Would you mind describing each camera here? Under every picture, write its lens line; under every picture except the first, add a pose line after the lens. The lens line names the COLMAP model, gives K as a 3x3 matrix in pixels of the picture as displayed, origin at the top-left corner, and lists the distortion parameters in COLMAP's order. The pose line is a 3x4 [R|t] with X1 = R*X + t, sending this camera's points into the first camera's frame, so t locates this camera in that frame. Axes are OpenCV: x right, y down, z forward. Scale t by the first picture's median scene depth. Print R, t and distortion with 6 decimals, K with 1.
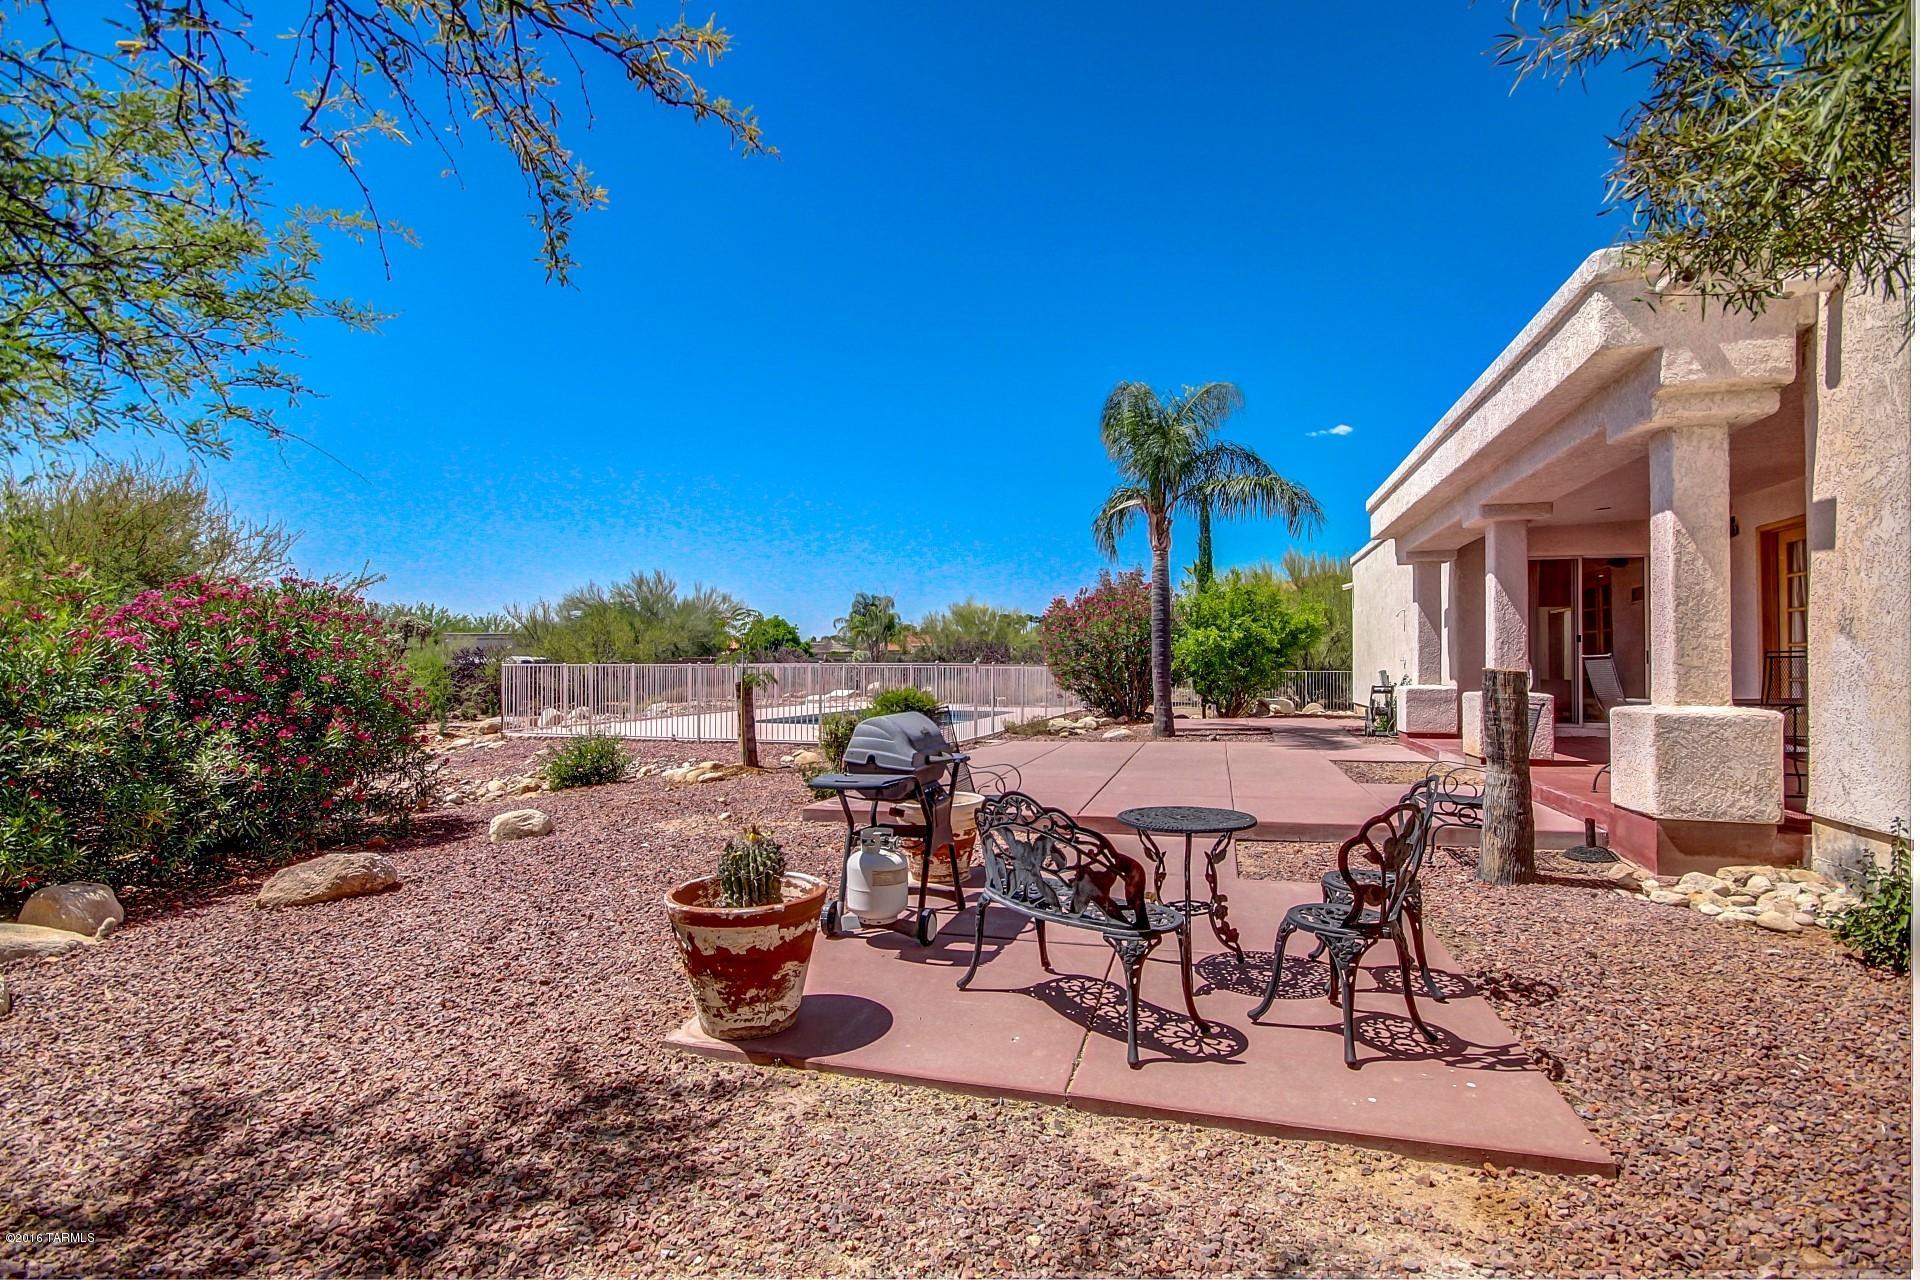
lens RADIAL K [[909.2, 0, 961.5], [0, 909.2, 647.4], [0, 0, 1]] dist [0.002835, -0.001152]
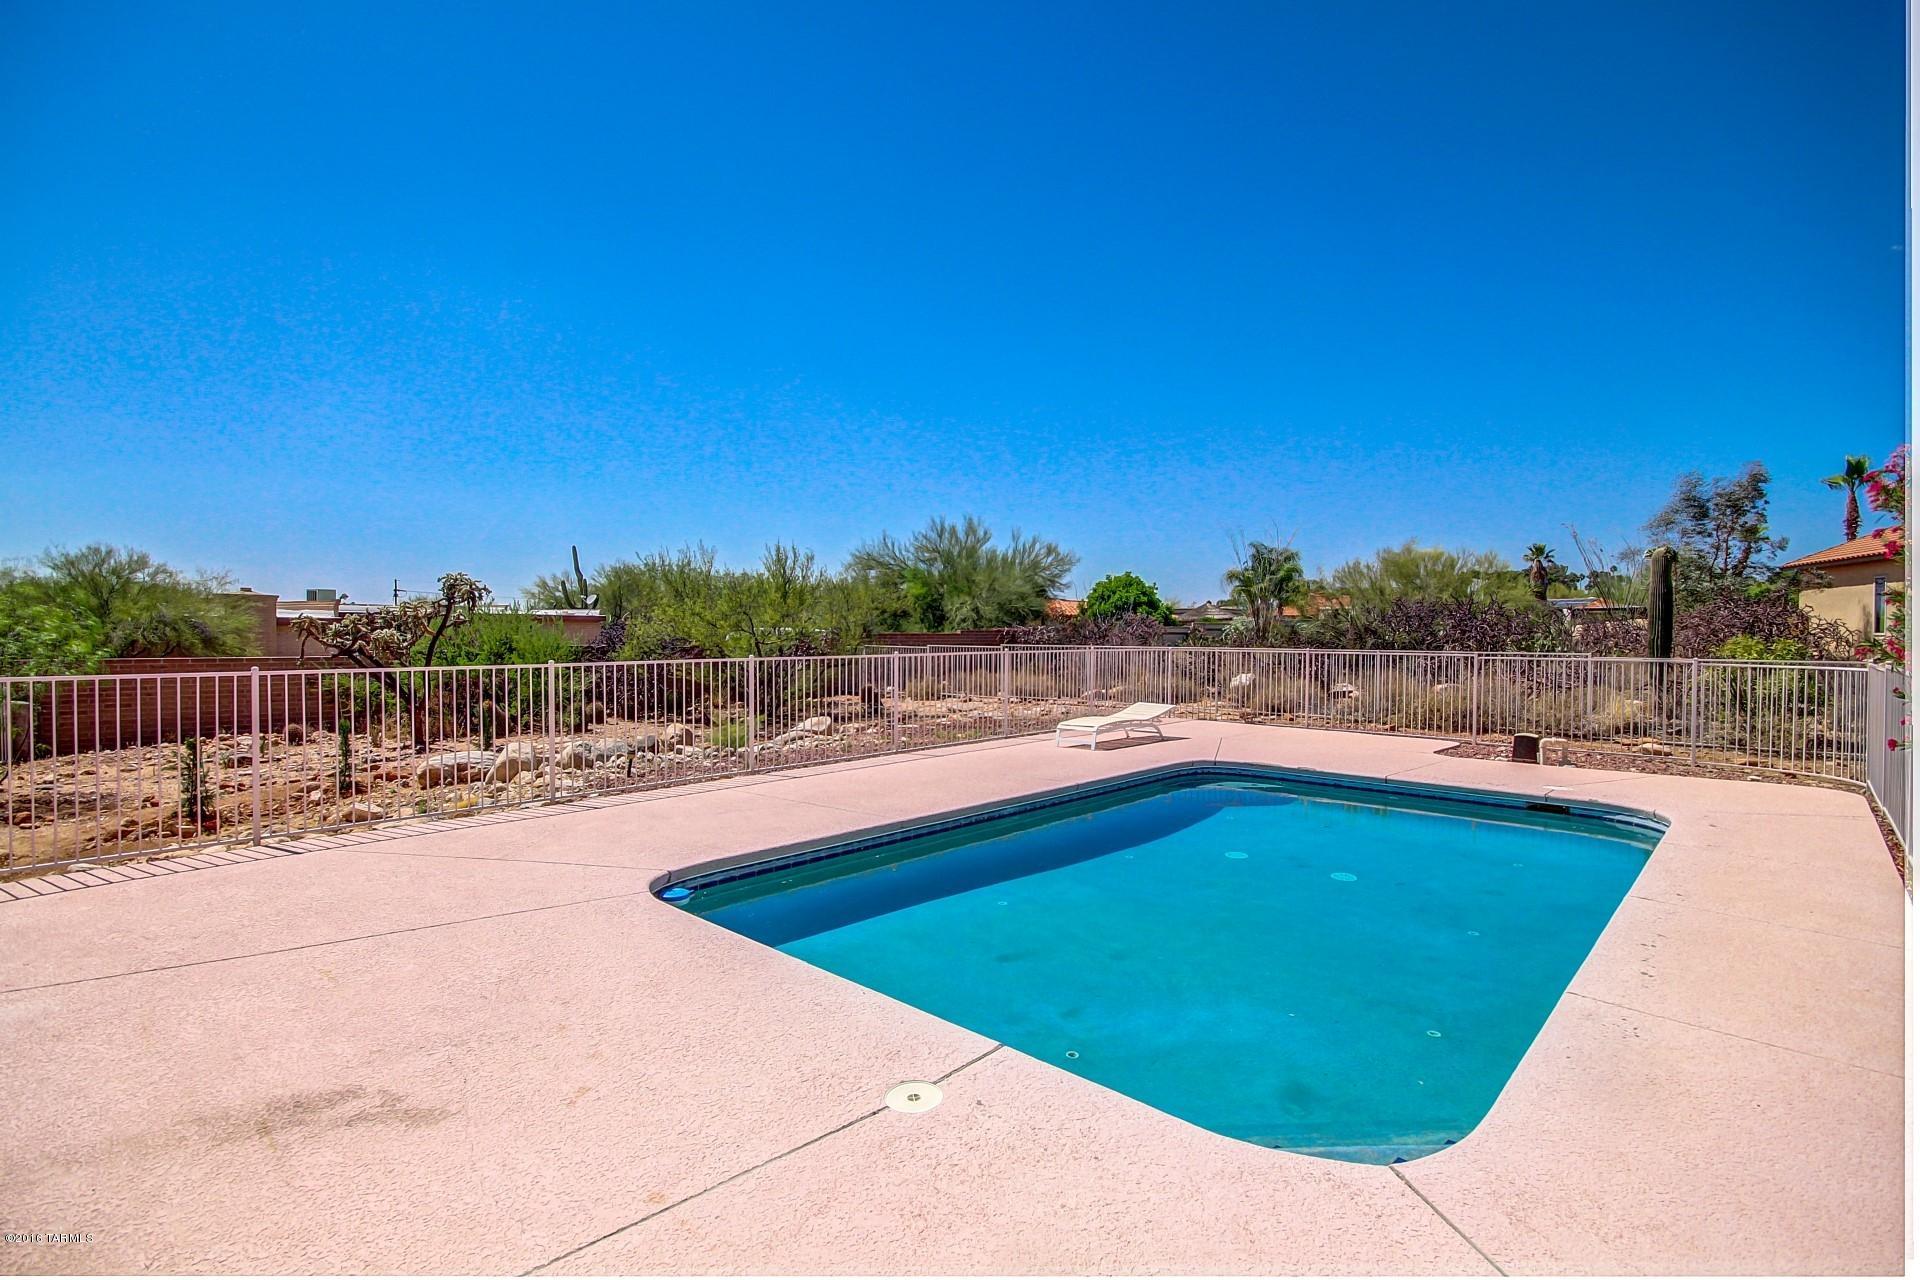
lens RADIAL K [[909.2, 0, 954.5], [0, 909.2, 636.0], [0, 0, 1]] dist [0.002835, -0.001152]
pose [[0.903374, 0.003737, -0.428836, -0.007669], [0.007858, 0.999650, 0.025265, -0.001646], [0.428781, -0.026194, 0.903029, 0.254771]]
